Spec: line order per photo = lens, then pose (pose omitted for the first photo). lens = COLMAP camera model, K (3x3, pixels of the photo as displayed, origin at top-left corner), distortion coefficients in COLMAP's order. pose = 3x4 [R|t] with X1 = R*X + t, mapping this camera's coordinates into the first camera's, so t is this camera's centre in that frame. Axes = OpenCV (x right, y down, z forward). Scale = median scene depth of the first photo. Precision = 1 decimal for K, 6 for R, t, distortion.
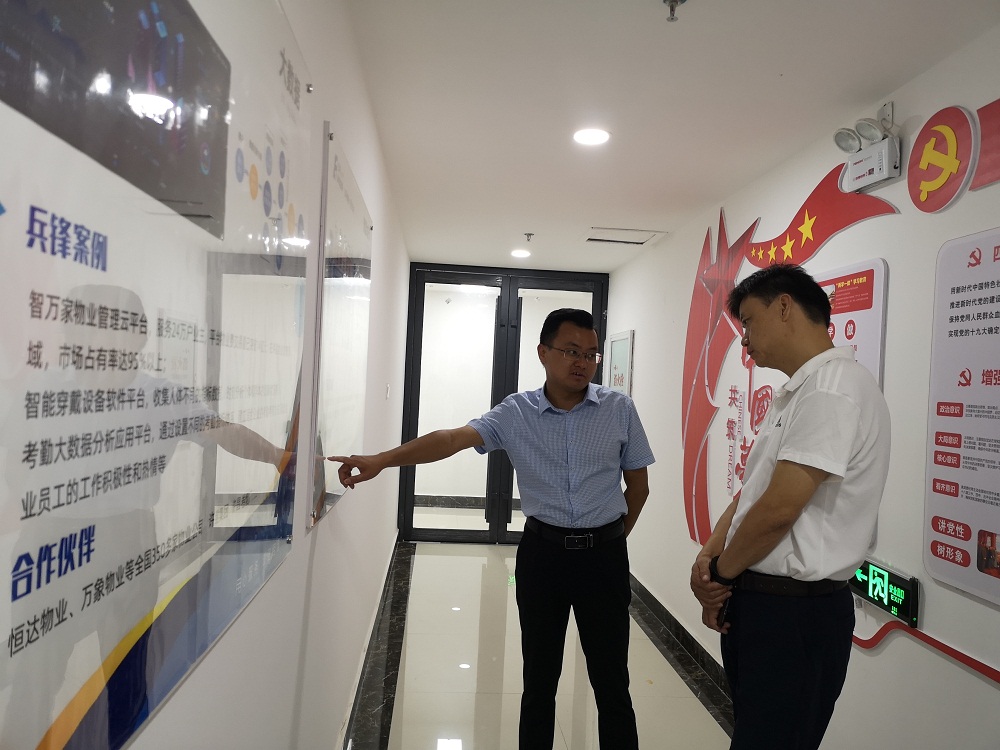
lens RADIAL K [[781.1, 0, 500.0], [0, 781.1, 375.0], [0, 0, 1]] dist [0.062441, 0.000790]
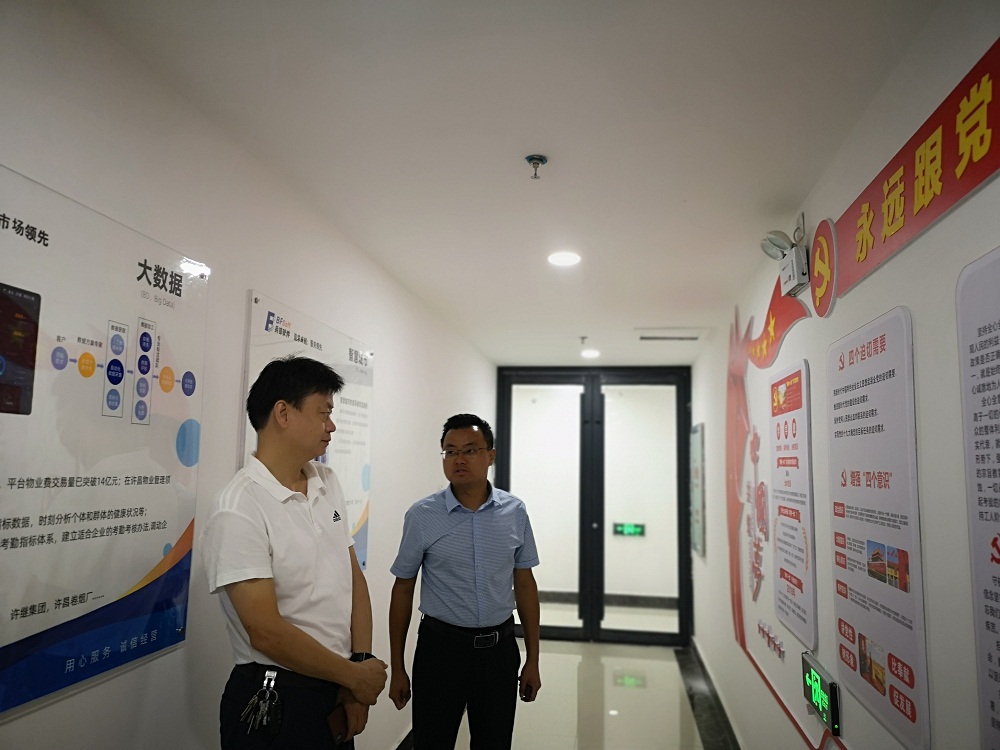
lens RADIAL K [[781.1, 0, 500.0], [0, 781.1, 375.0], [0, 0, 1]] dist [0.062441, 0.000790]
pose [[0.972973, -0.057458, -0.223658, 0.308319], [0.031653, 0.992592, -0.117300, -0.017970], [0.228741, 0.107051, 0.967583, -0.078029]]
